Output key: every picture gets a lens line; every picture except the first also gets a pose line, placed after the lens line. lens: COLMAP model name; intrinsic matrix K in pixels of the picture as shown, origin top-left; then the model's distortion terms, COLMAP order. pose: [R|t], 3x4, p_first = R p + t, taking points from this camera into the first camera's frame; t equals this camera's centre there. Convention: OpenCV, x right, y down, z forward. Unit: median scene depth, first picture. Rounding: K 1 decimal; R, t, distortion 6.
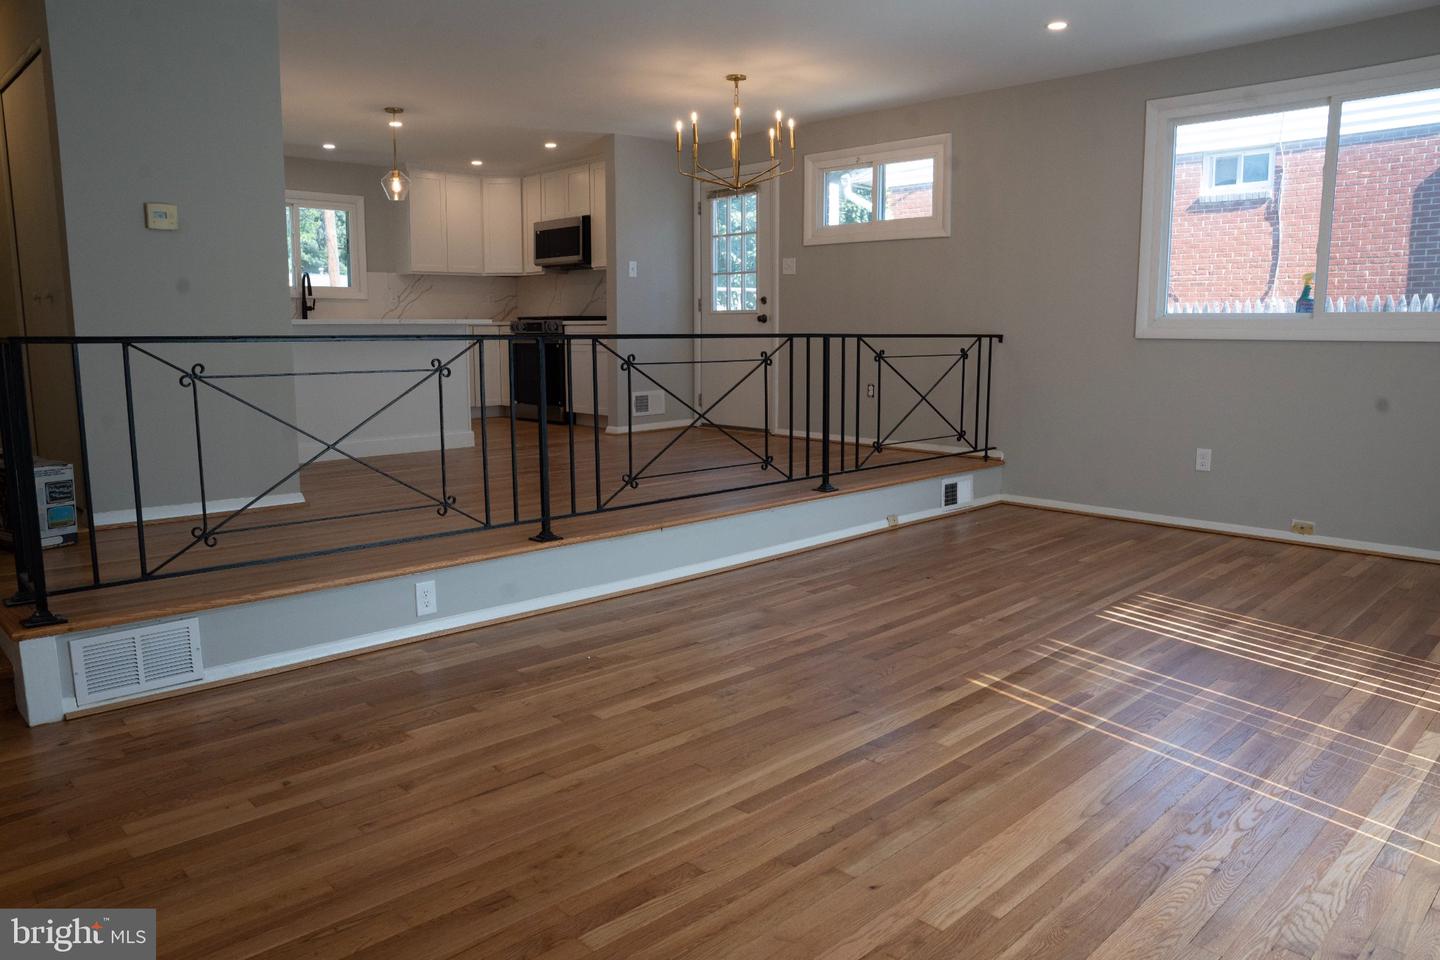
lens RADIAL K [[979.8, 0, 723.3], [0, 979.8, 482.1], [0, 0, 1]] dist [-0.104203, 0.076270]
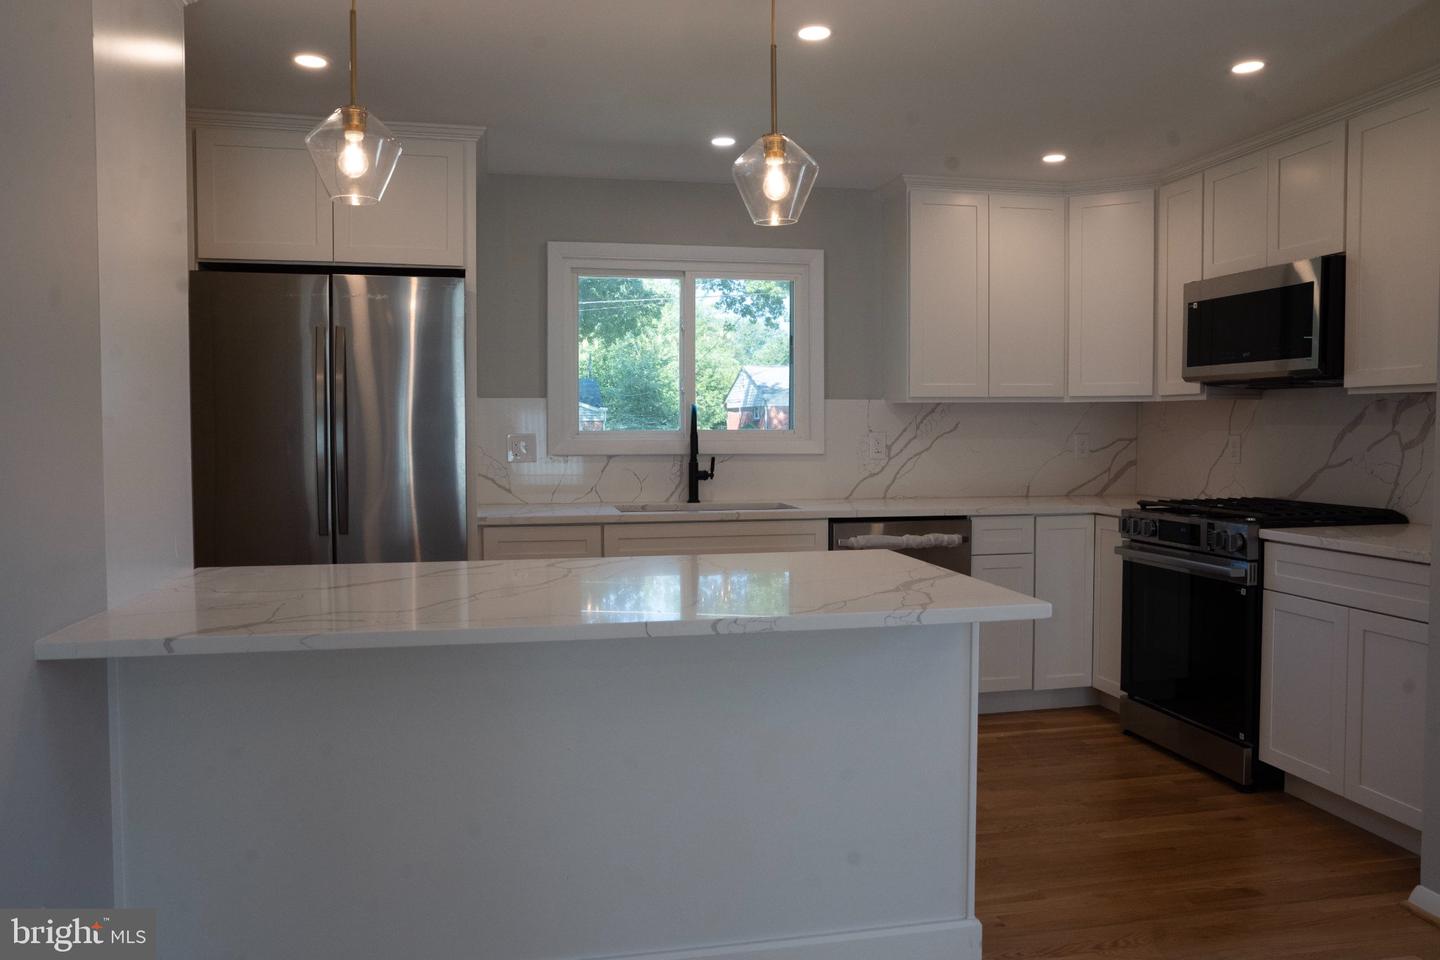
lens RADIAL K [[1066.8, 0, 735.4], [0, 1066.8, 472.1], [0, 0, 1]] dist [-0.093534, 0.101694]
pose [[0.844505, 0.020400, -0.535159, -0.117438], [-0.077614, 0.993387, -0.084611, -0.134994], [0.529894, 0.112990, 0.840503, 0.533895]]
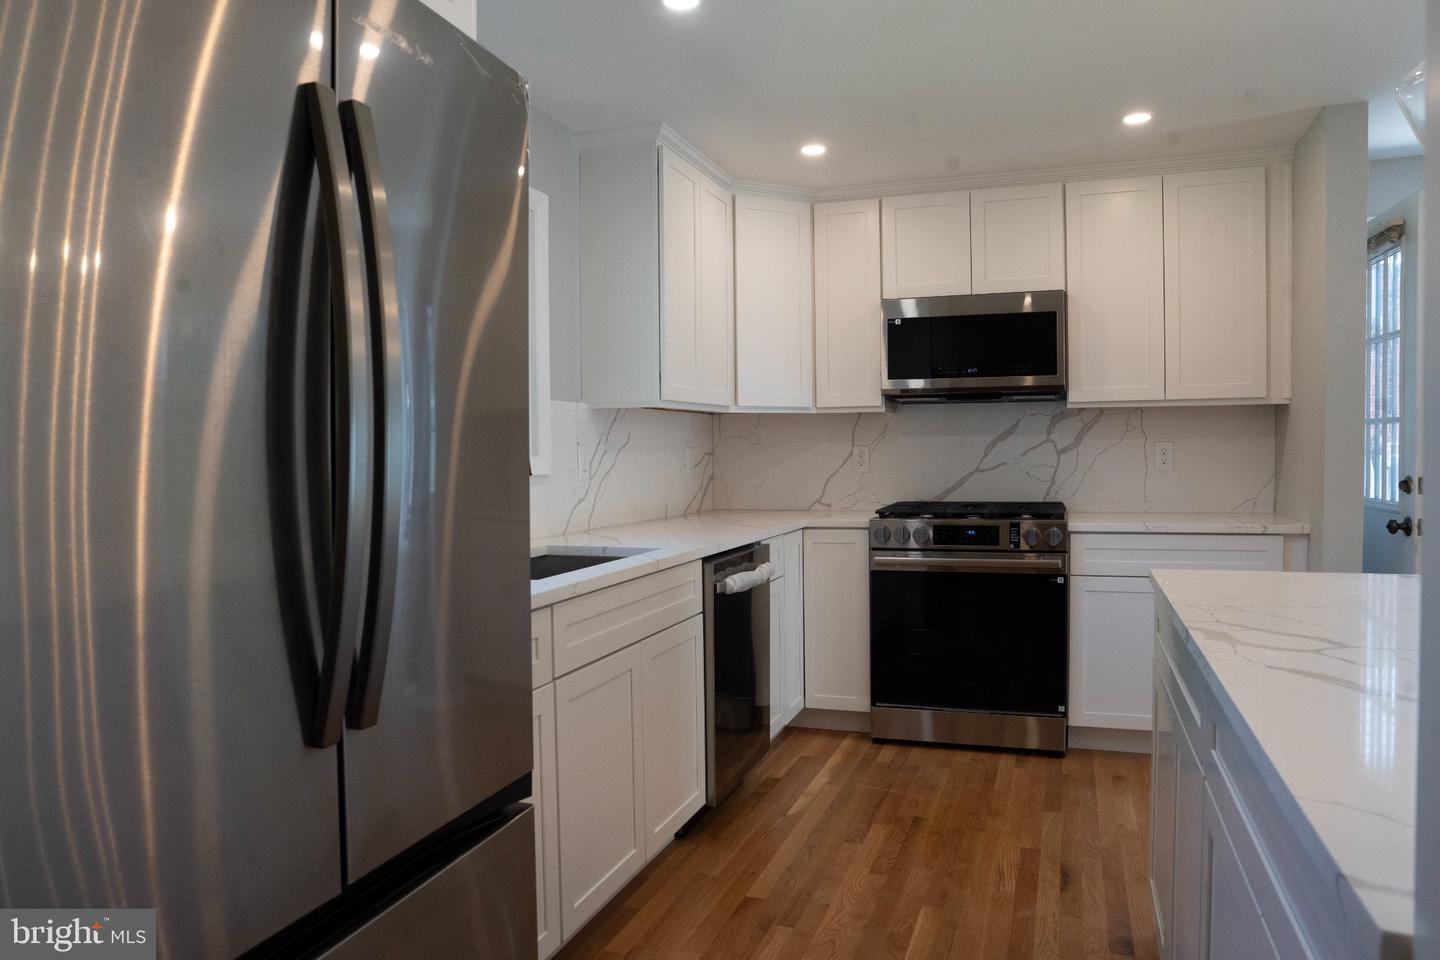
lens RADIAL K [[979.8, 0, 723.3], [0, 979.8, 482.1], [0, 0, 1]] dist [-0.104203, 0.076270]
pose [[0.899043, -0.025121, 0.437140, -0.487068], [0.078234, 0.991504, -0.103923, -0.148857], [-0.430815, 0.127630, 0.893369, 0.668365]]
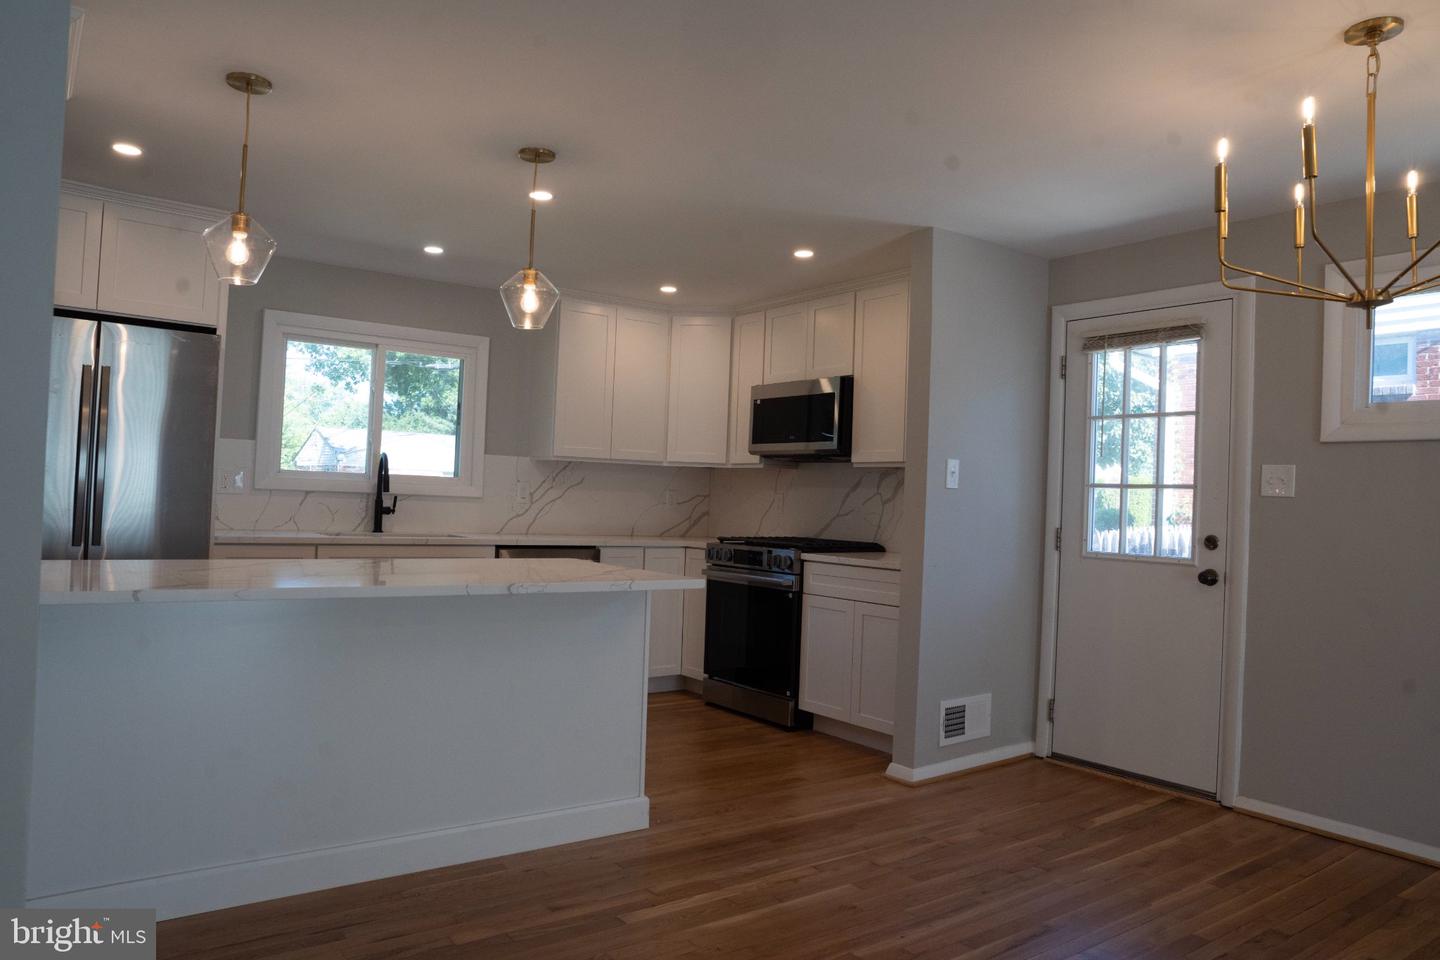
lens RADIAL K [[979.8, 0, 723.3], [0, 979.8, 482.1], [0, 0, 1]] dist [-0.104203, 0.076270]
pose [[0.989341, 0.032368, -0.141973, -0.128350], [-0.056308, 0.984177, -0.168004, -0.105436], [0.134288, 0.174207, 0.975509, 0.415593]]
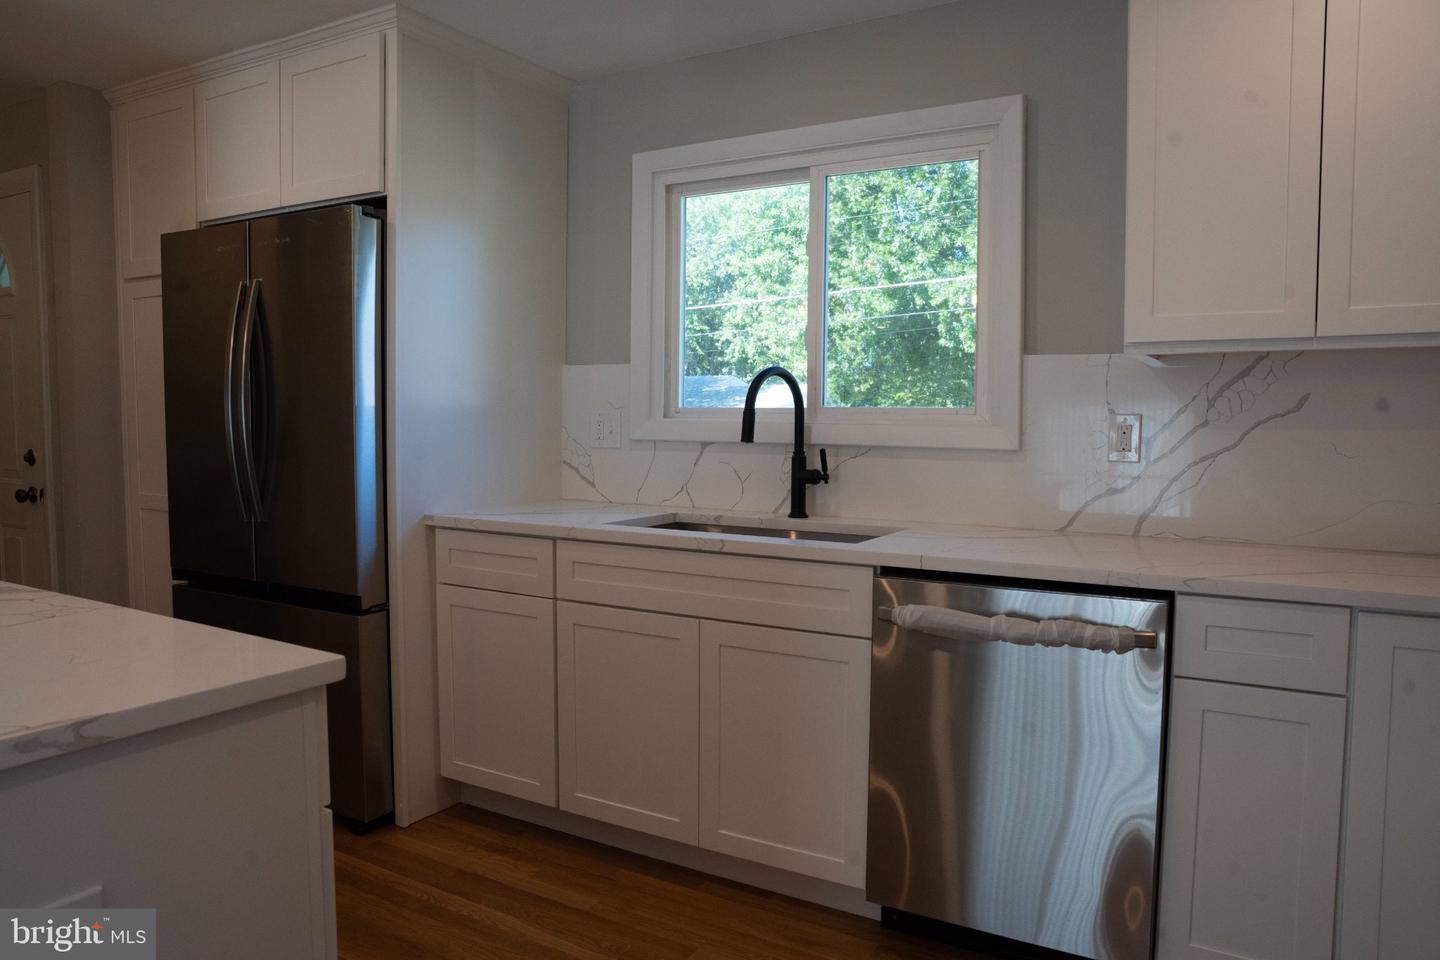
lens RADIAL K [[979.8, 0, 723.3], [0, 979.8, 482.1], [0, 0, 1]] dist [-0.104203, 0.076270]
pose [[0.261593, 0.063407, -0.963093, -0.117896], [-0.152499, 0.988021, 0.023626, -0.179677], [0.953055, 0.140691, 0.268129, 0.869683]]
